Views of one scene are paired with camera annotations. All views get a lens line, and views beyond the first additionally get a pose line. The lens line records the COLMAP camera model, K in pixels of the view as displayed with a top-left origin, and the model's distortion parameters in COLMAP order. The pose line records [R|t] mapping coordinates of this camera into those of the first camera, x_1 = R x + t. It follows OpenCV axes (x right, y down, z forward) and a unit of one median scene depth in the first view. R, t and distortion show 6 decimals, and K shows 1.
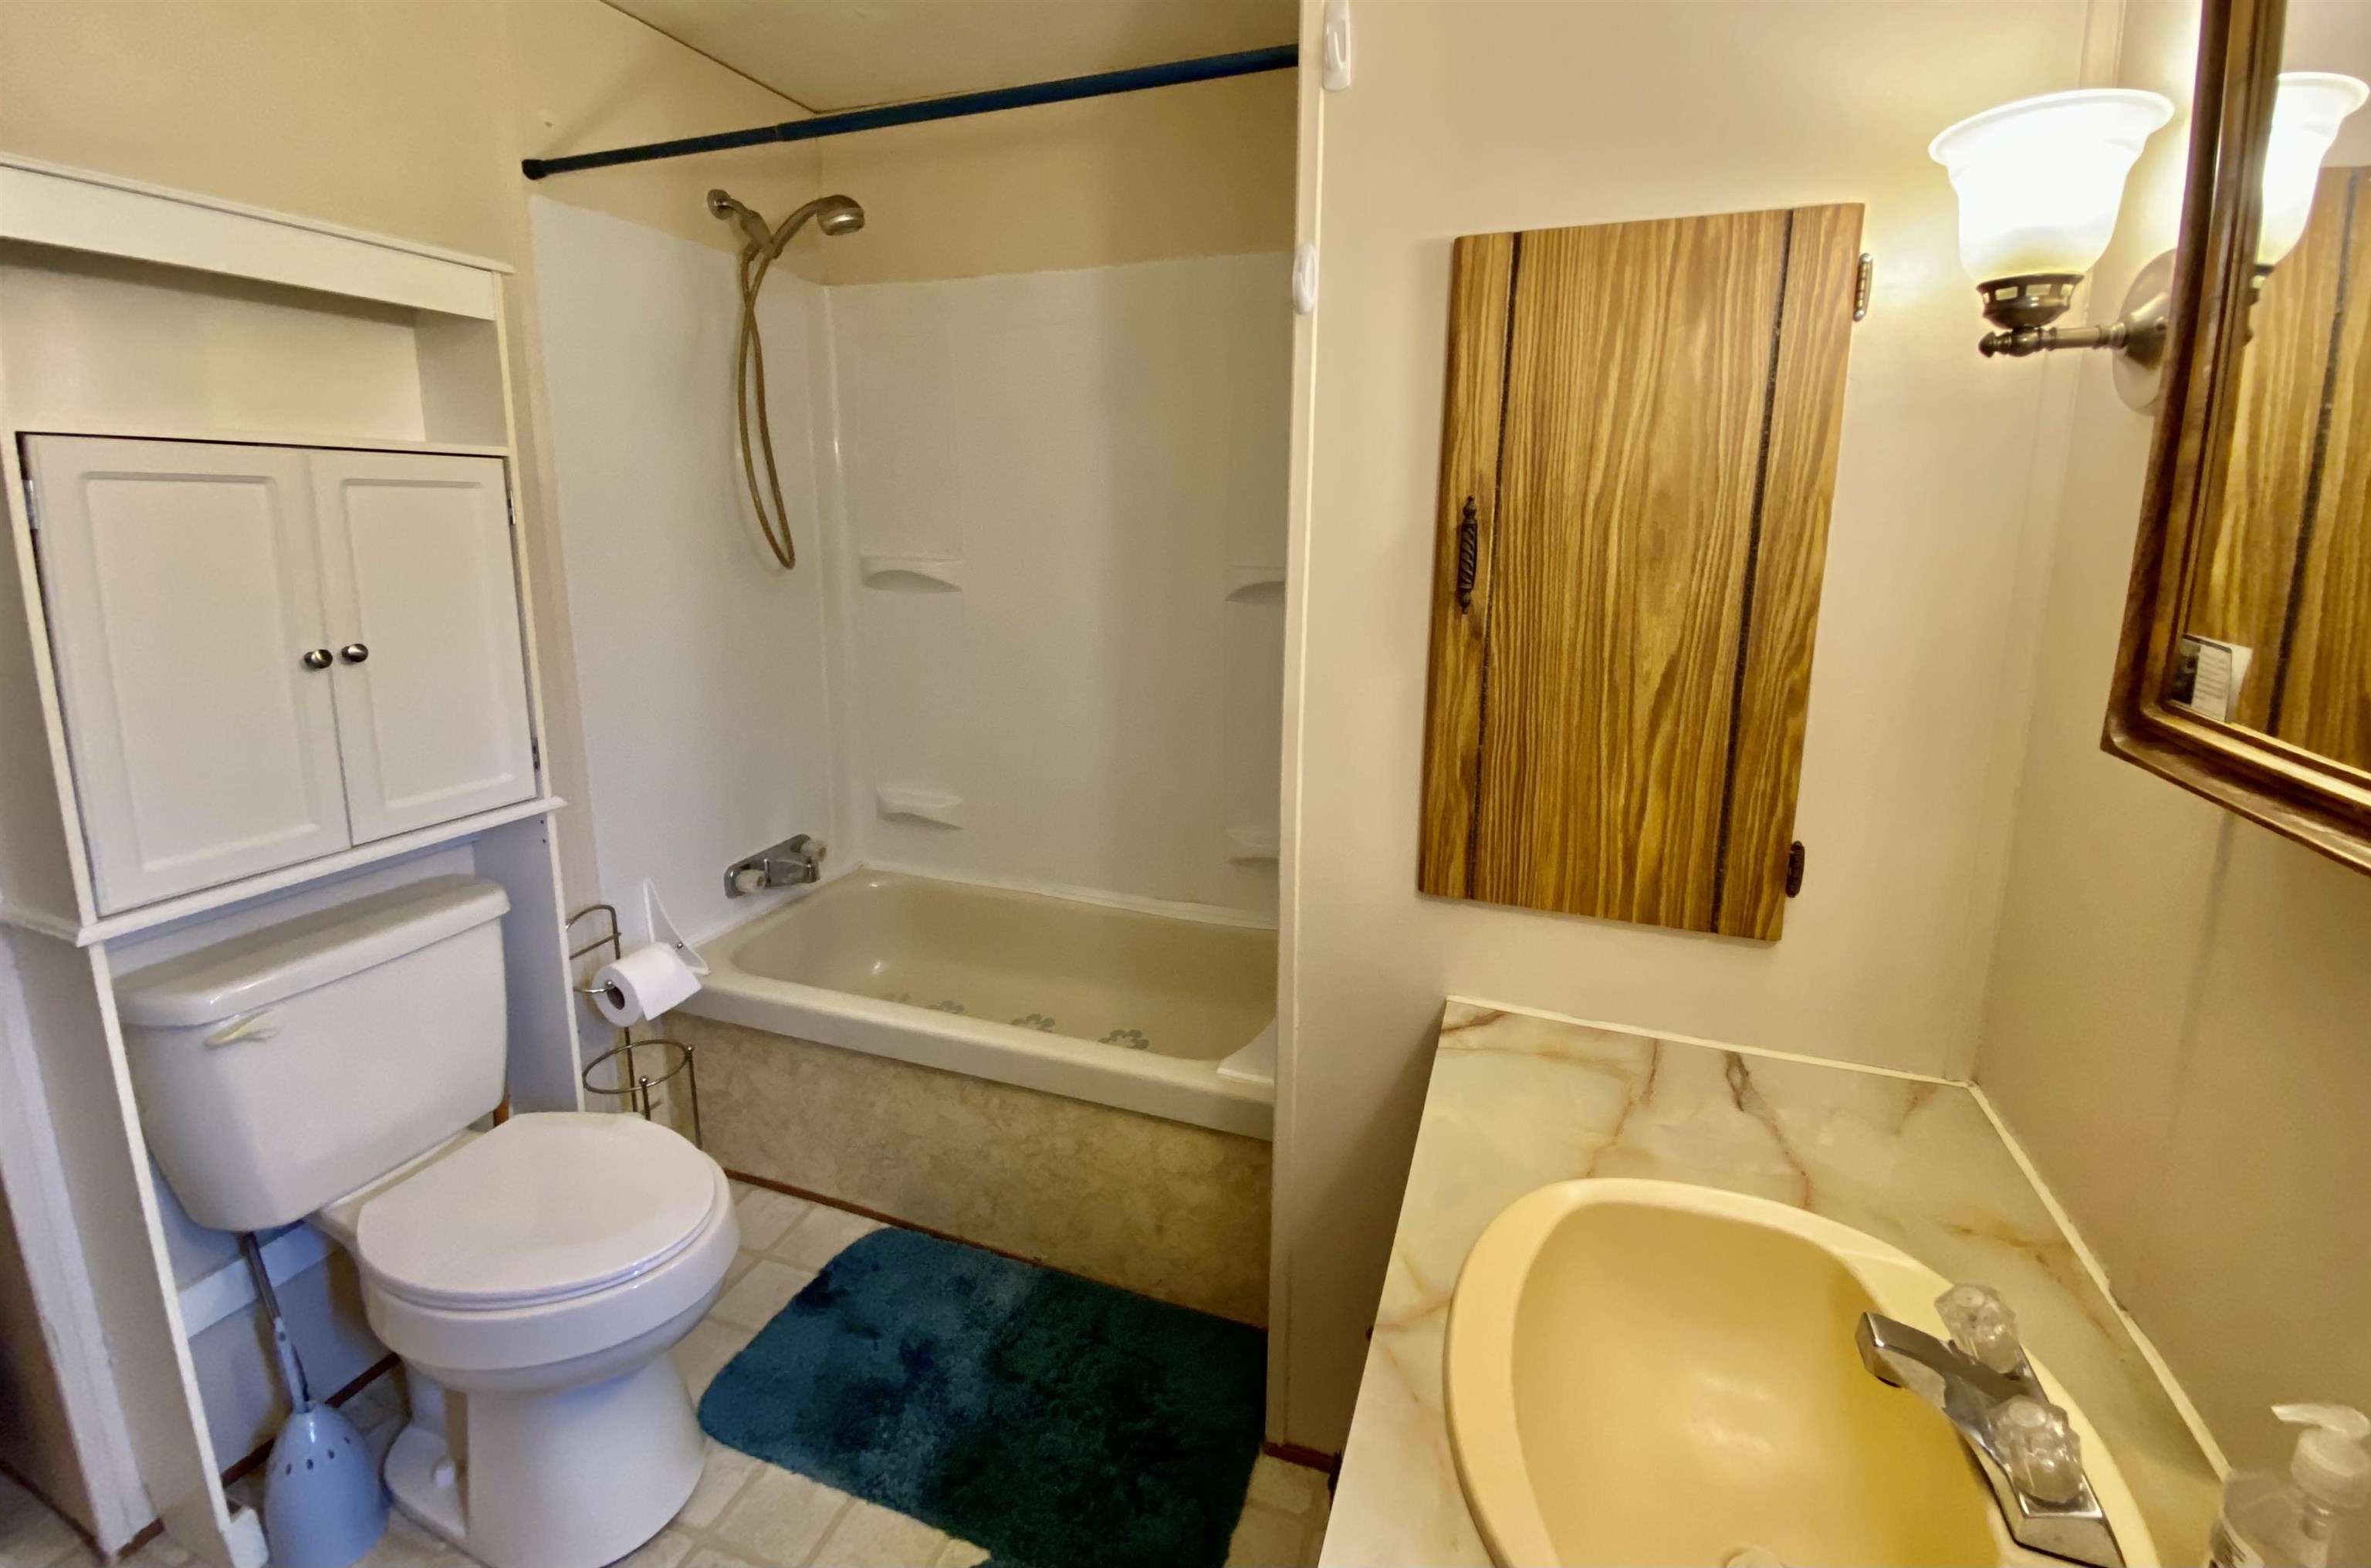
lens RADIAL K [[981.1, 0, 1195.9], [0, 981.1, 688.6], [0, 0, 1]] dist [0.011819, 0.000013]
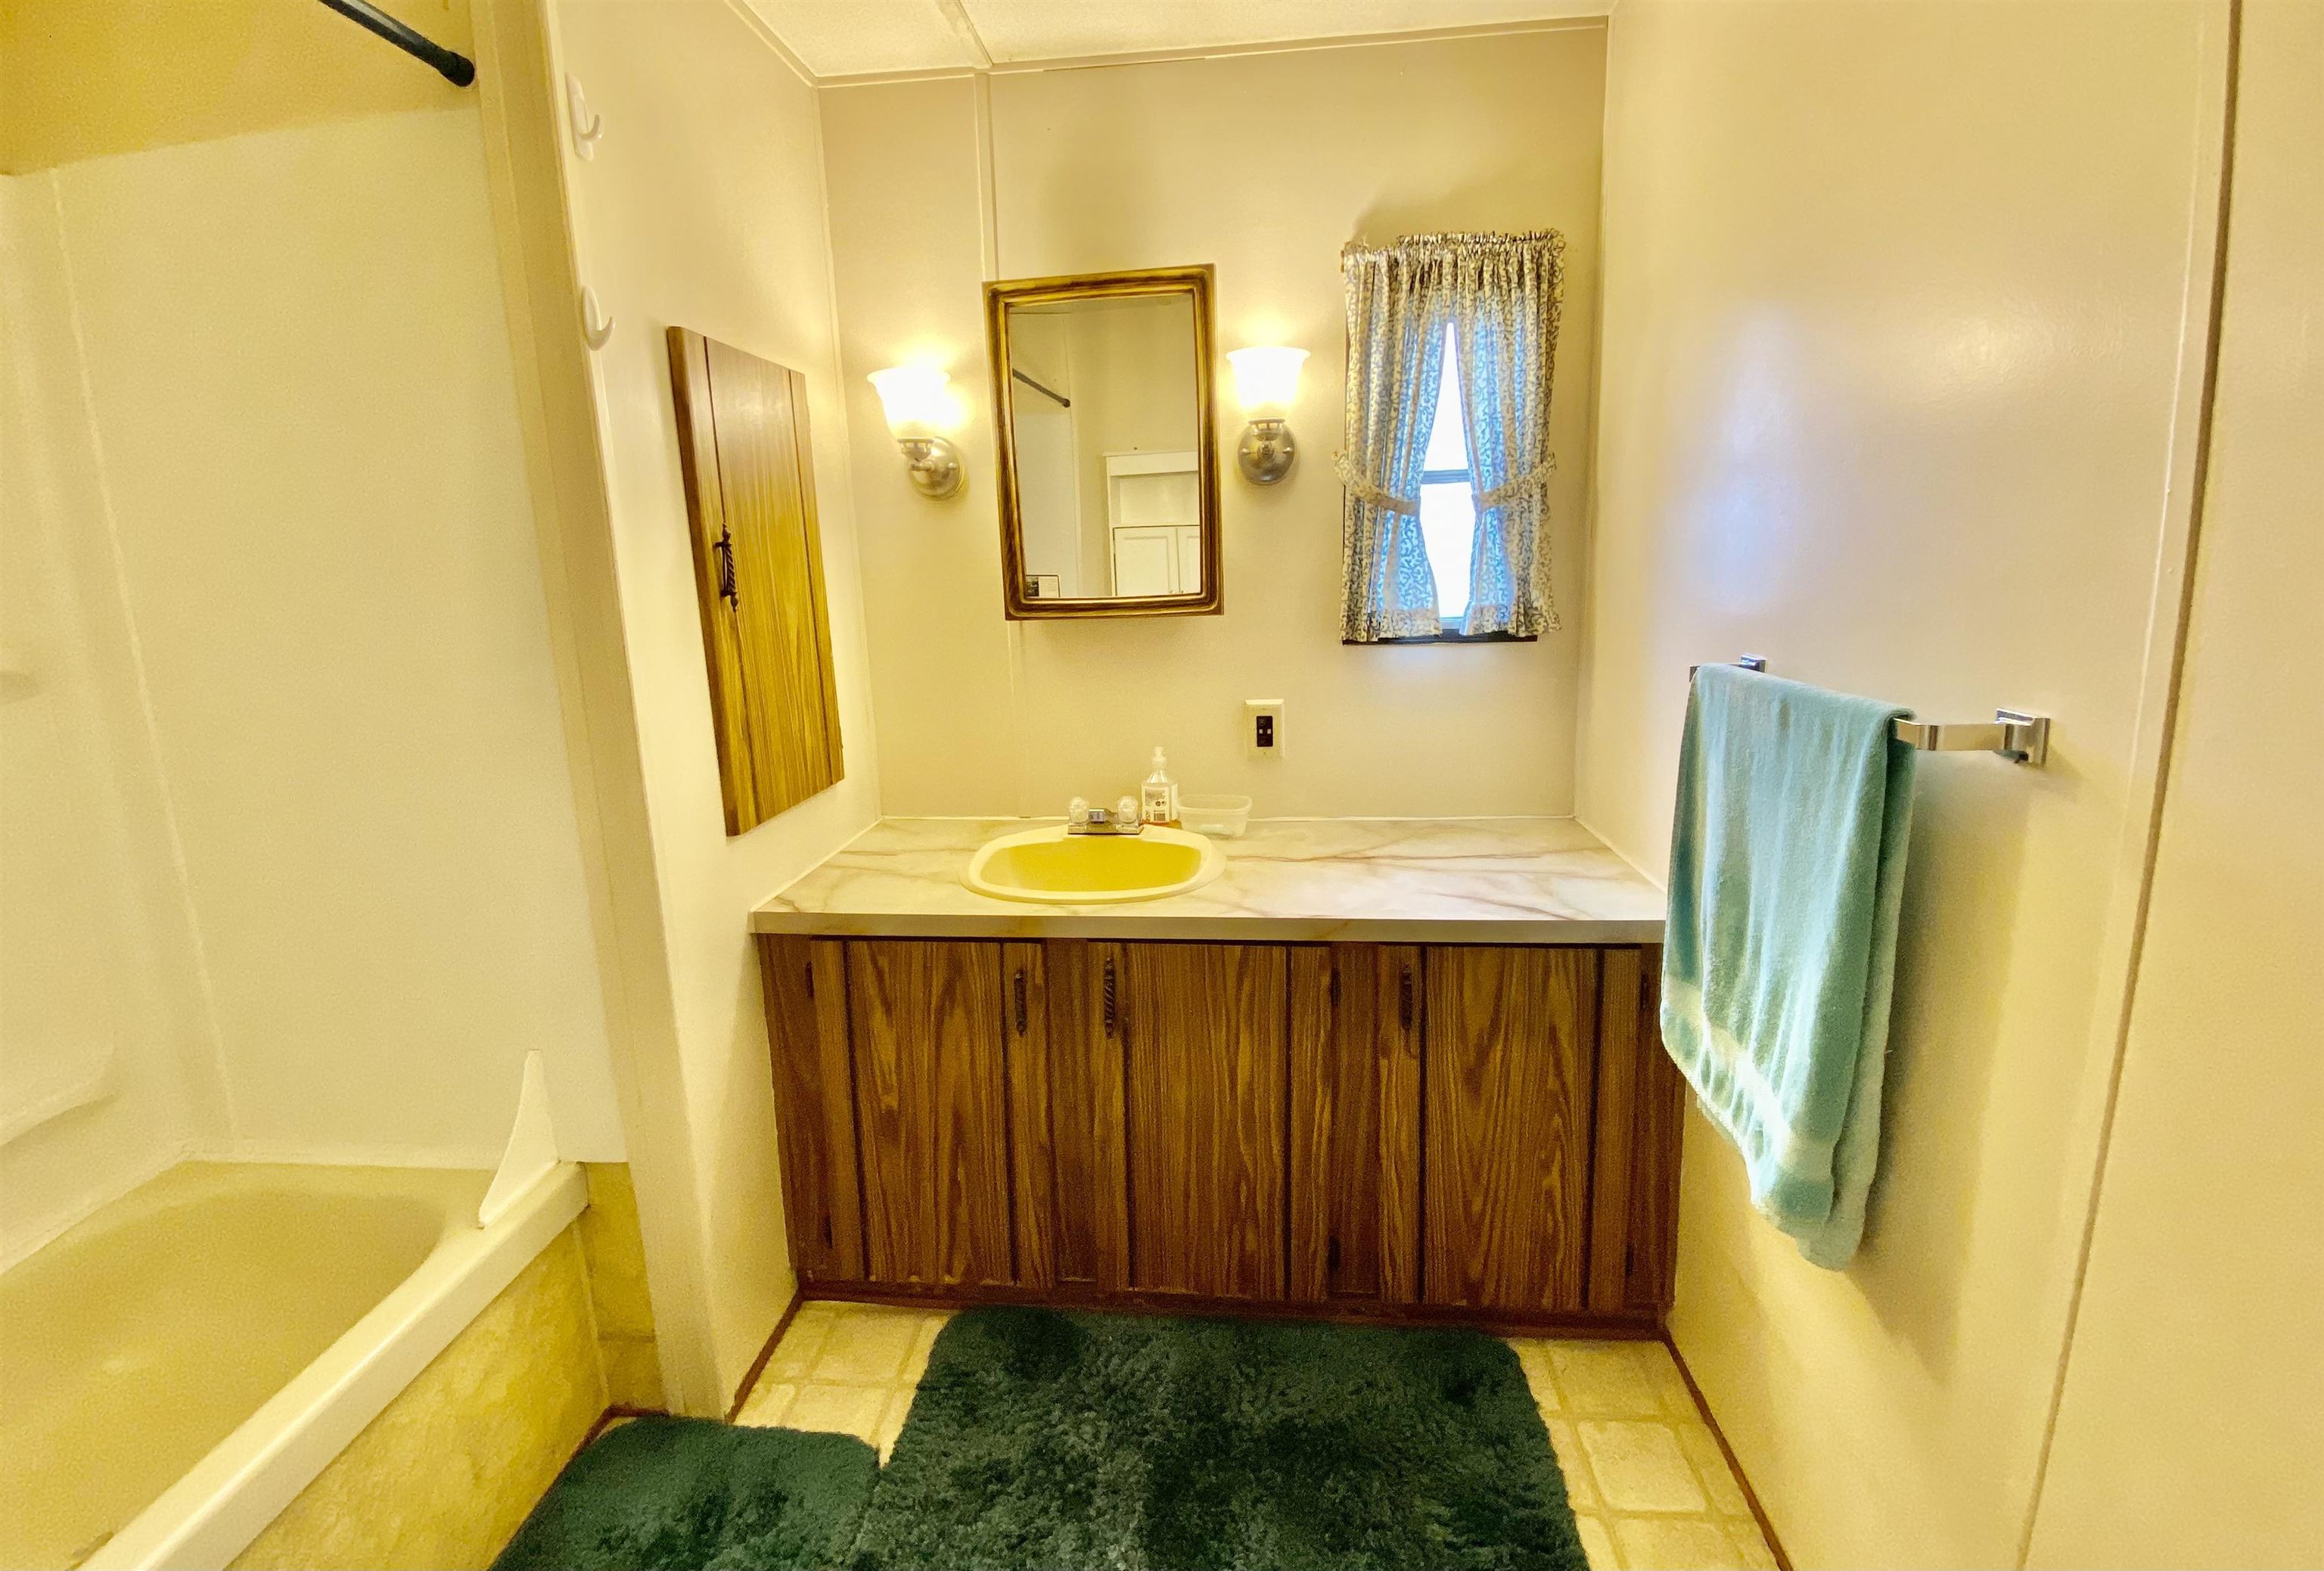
lens RADIAL K [[949.1, 0, 1178.1], [0, 949.1, 706.0], [0, 0, 1]] dist [-0.011770, -0.002652]
pose [[-0.254187, -0.148865, 0.955630, -1.132216], [0.197766, 0.959205, 0.202026, -0.093274], [-0.946719, 0.240344, -0.214377, 0.721115]]
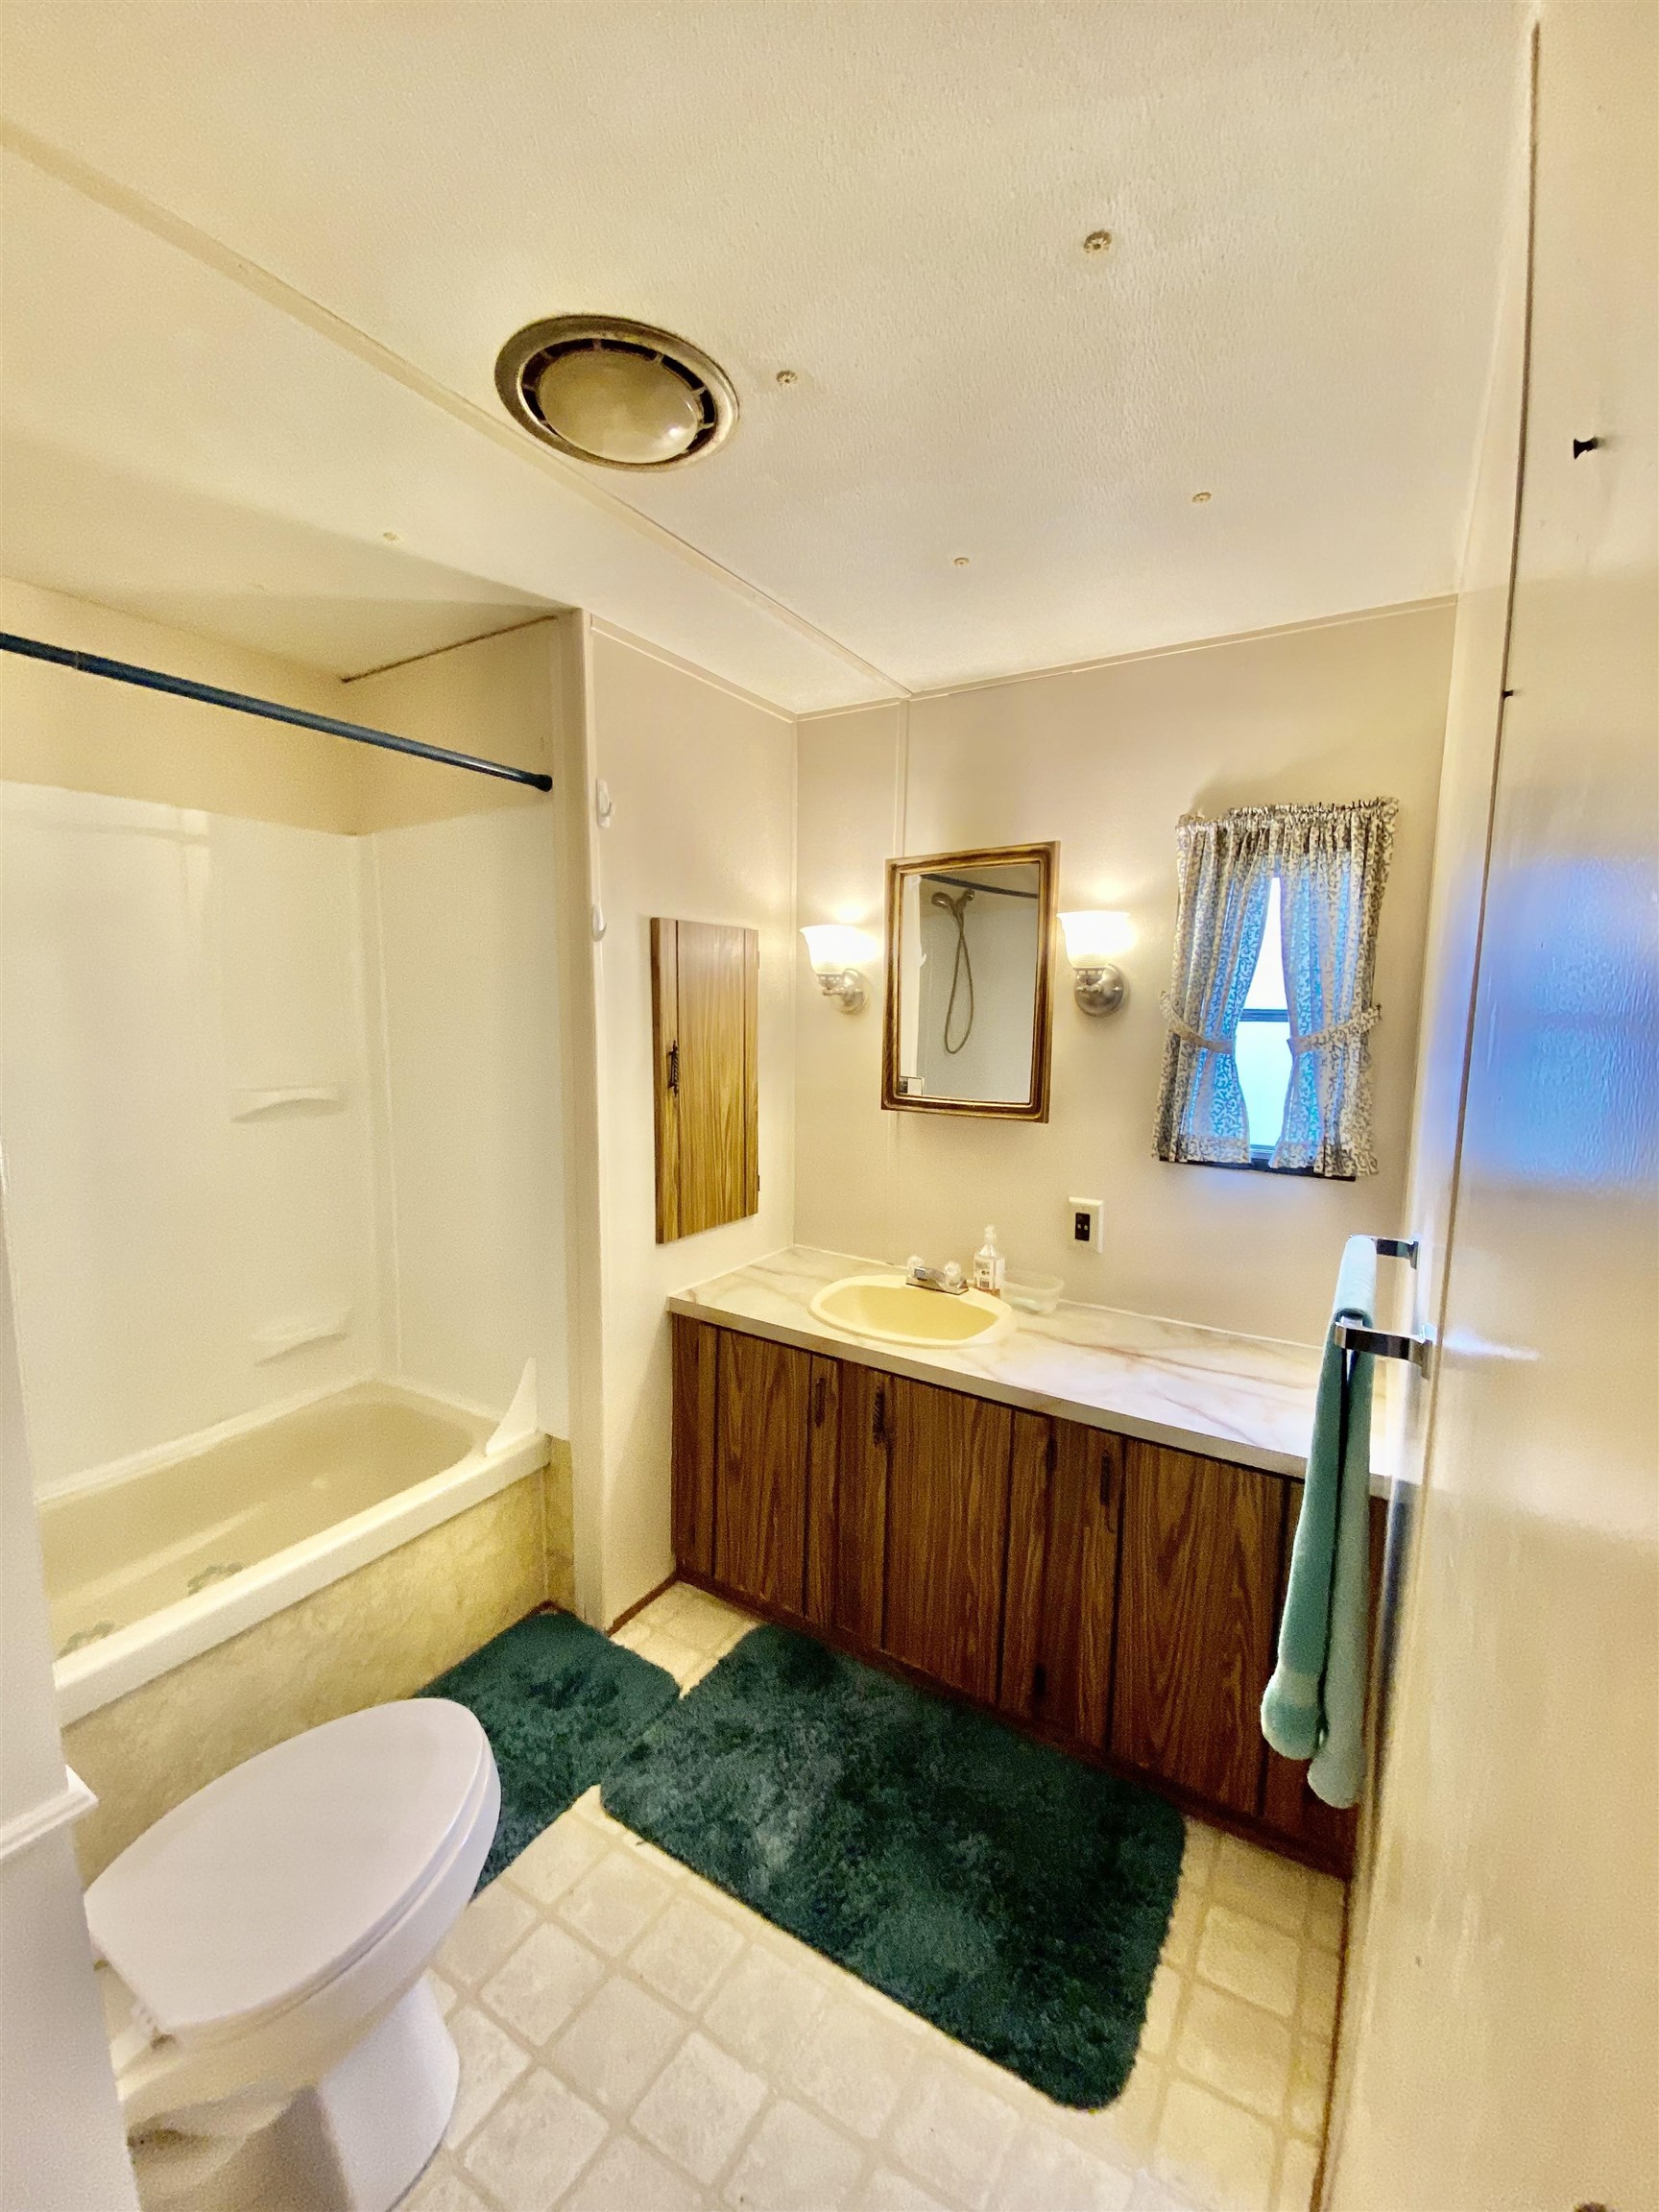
lens RADIAL K [[903.1, 0, 819.0], [0, 903.1, 1100.8], [0, 0, 1]] dist [0.003911, -0.012569]
pose [[0.210325, -0.110693, 0.971345, -1.468339], [0.156528, 0.984564, 0.078307, -0.166253], [-0.965019, 0.135572, 0.224405, 0.287226]]
